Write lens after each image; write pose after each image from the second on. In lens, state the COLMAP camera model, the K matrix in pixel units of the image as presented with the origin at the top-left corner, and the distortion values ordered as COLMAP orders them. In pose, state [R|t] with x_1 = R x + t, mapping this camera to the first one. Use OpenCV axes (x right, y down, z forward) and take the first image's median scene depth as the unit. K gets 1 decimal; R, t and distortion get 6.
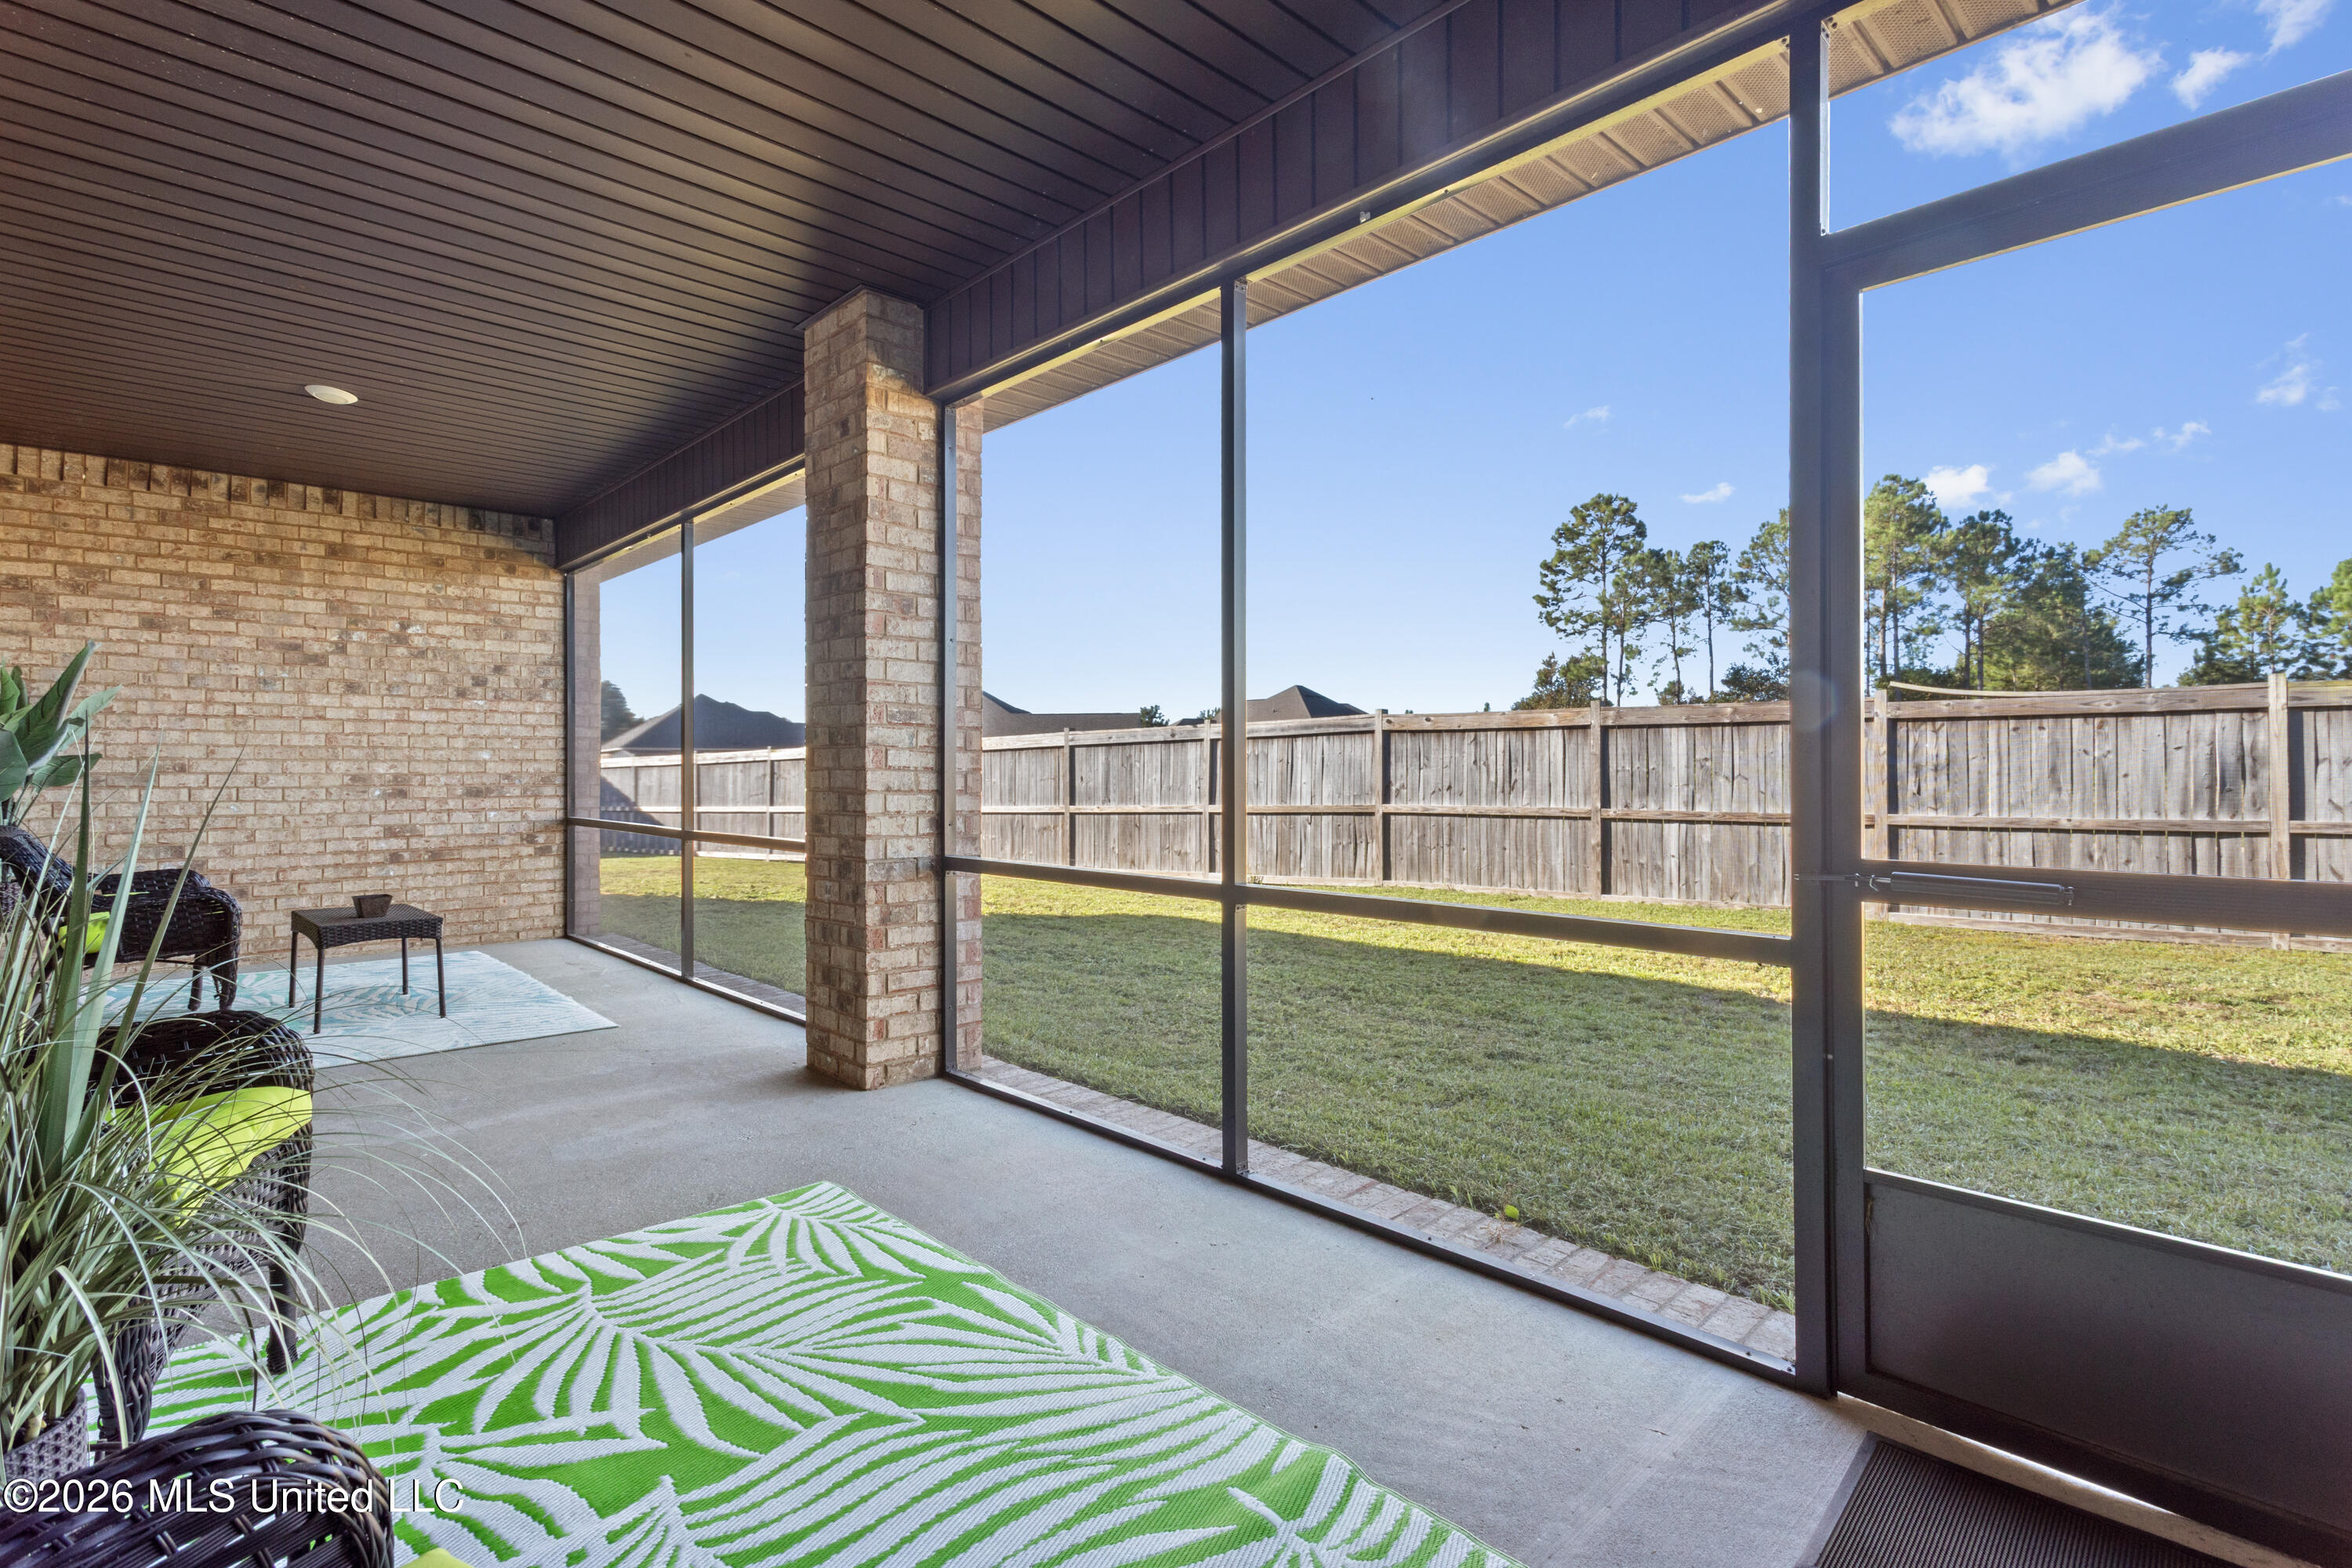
lens RADIAL K [[1112.6, 0, 1172.1], [0, 1112.6, 760.9], [0, 0, 1]] dist [0.004472, 0.000293]
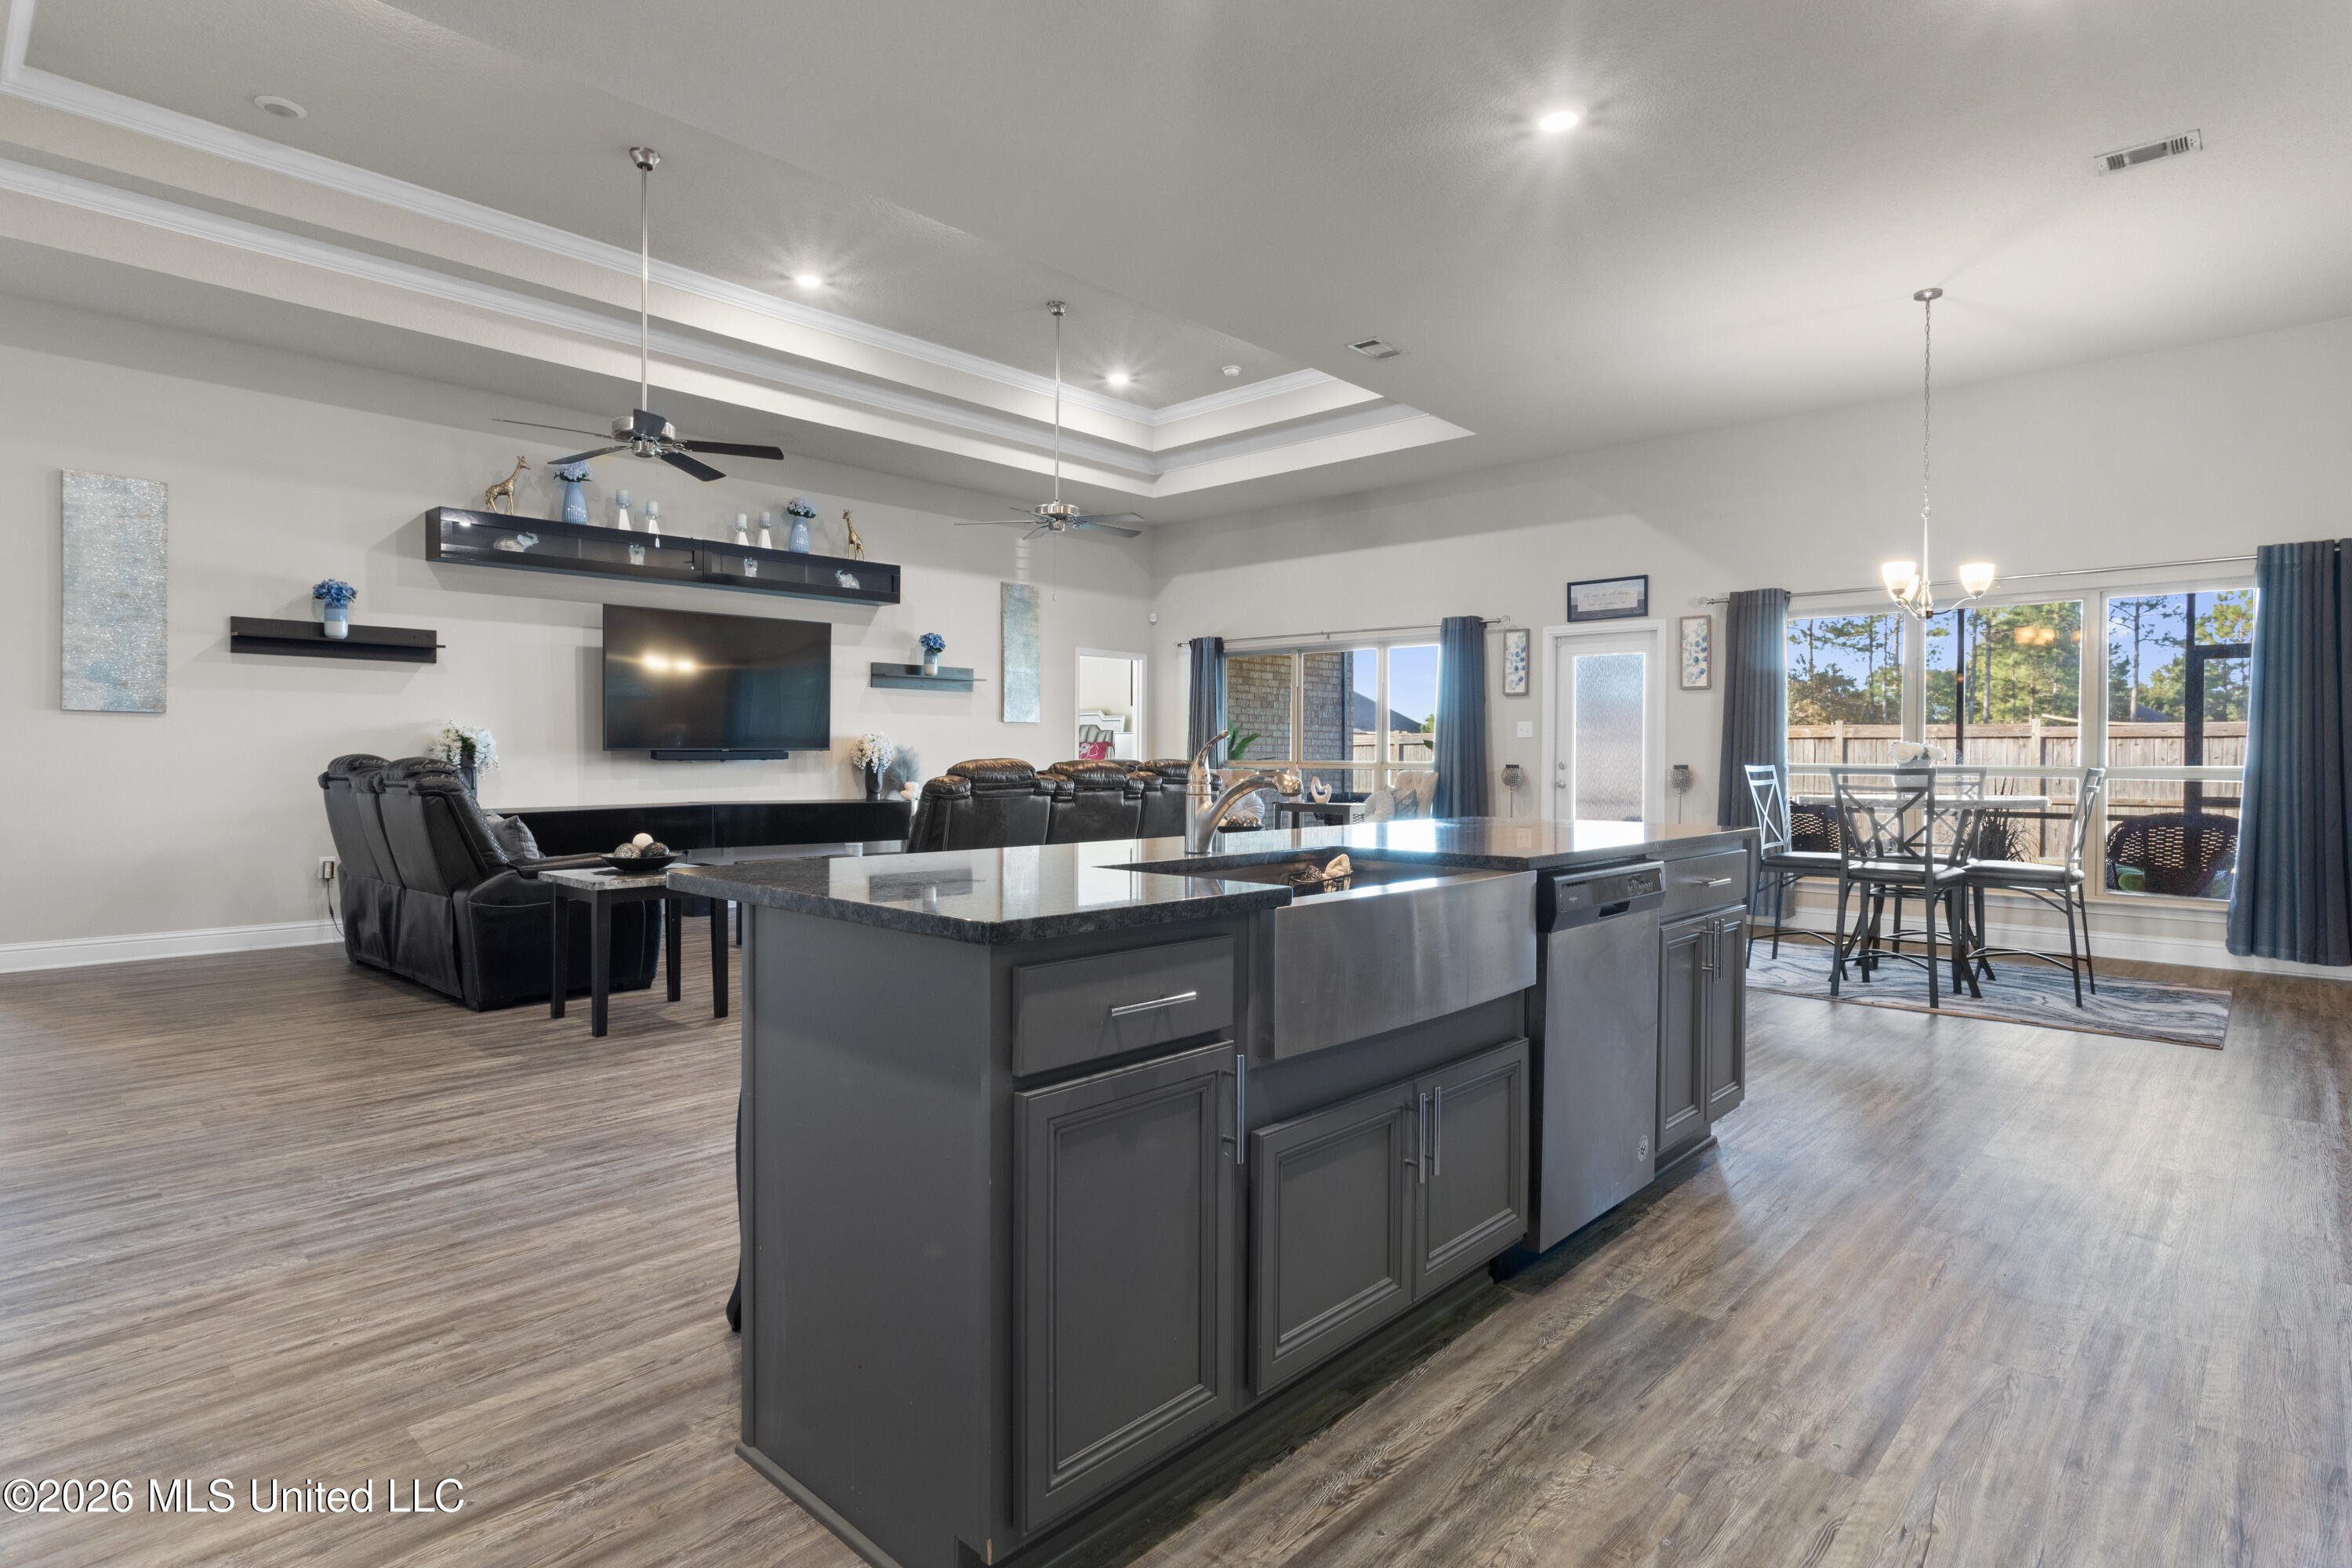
lens RADIAL K [[1190.2, 0, 1177.8], [0, 1190.2, 751.9], [0, 0, 1]] dist [-0.003352, 0.000947]
pose [[0.998806, 0.006738, 0.048395, -1.060629], [-0.006942, 0.999968, 0.004046, -0.020493], [-0.048366, -0.004377, 0.998820, -1.037224]]
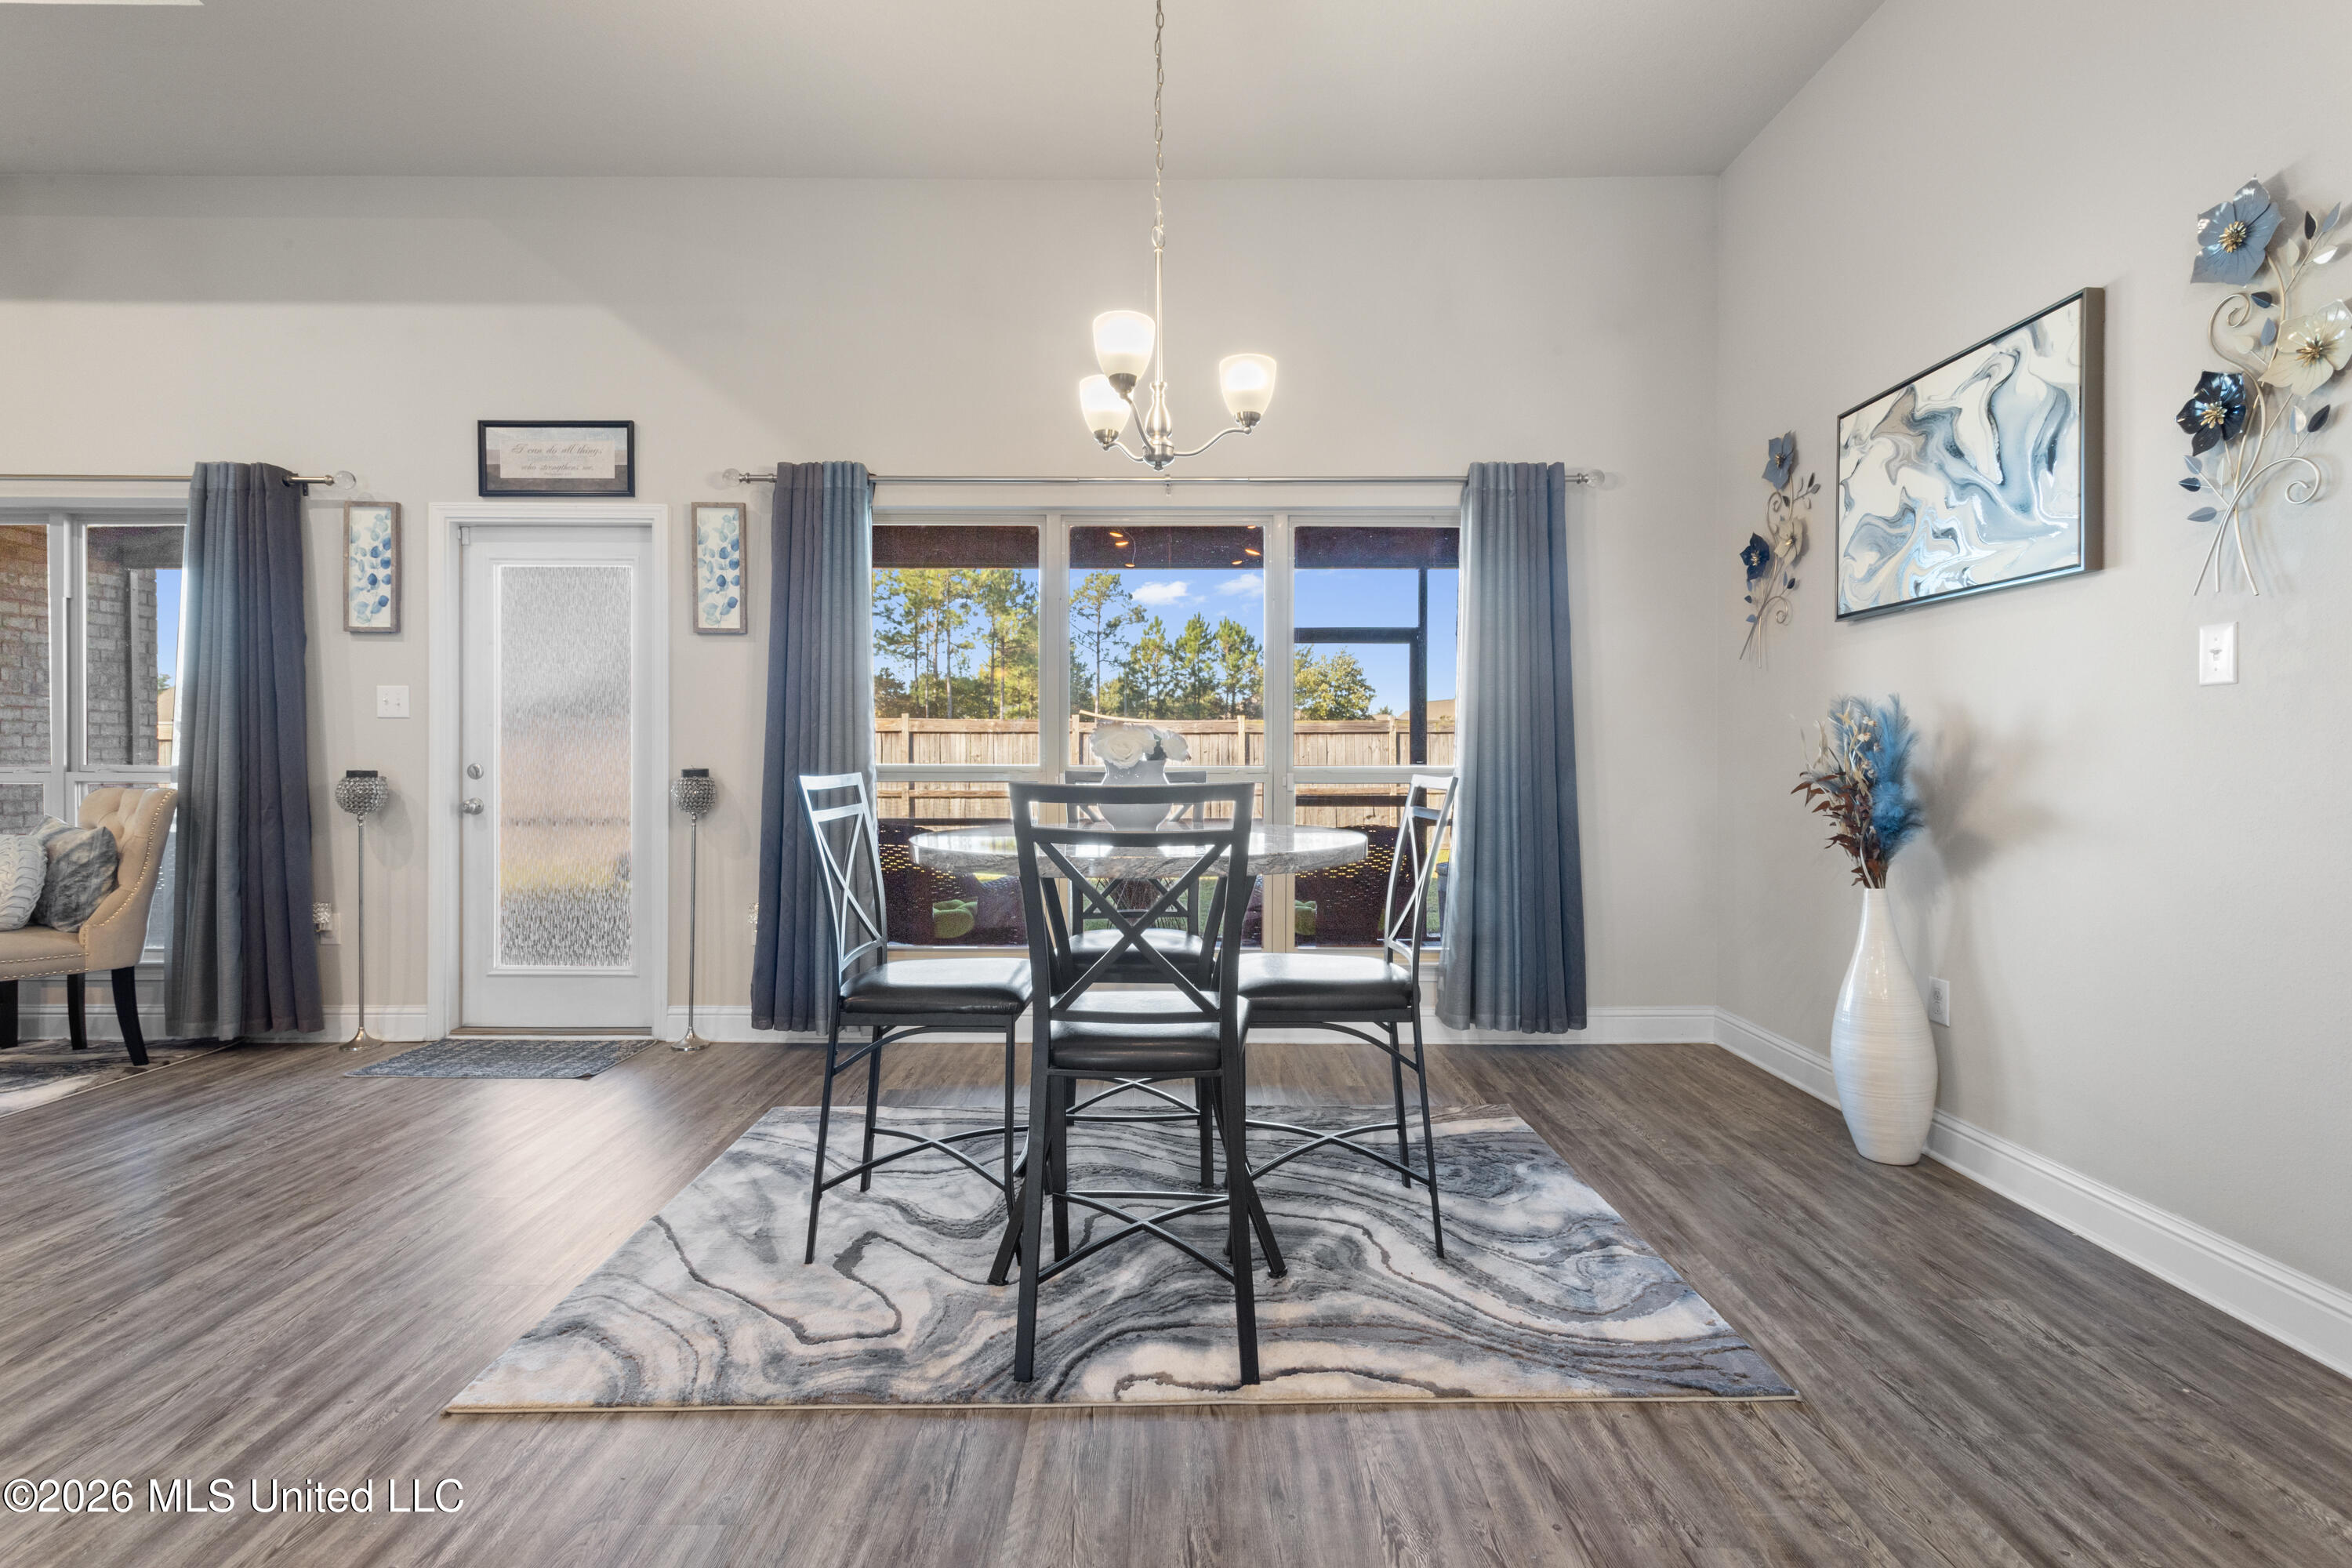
lens RADIAL K [[1112.6, 0, 1172.1], [0, 1112.6, 760.9], [0, 0, 1]] dist [0.004472, 0.000293]
pose [[0.692351, -0.002374, 0.721557, -0.706608], [-0.007593, 0.999915, 0.010575, -0.018820], [-0.721521, -0.012800, 0.692274, -0.389241]]
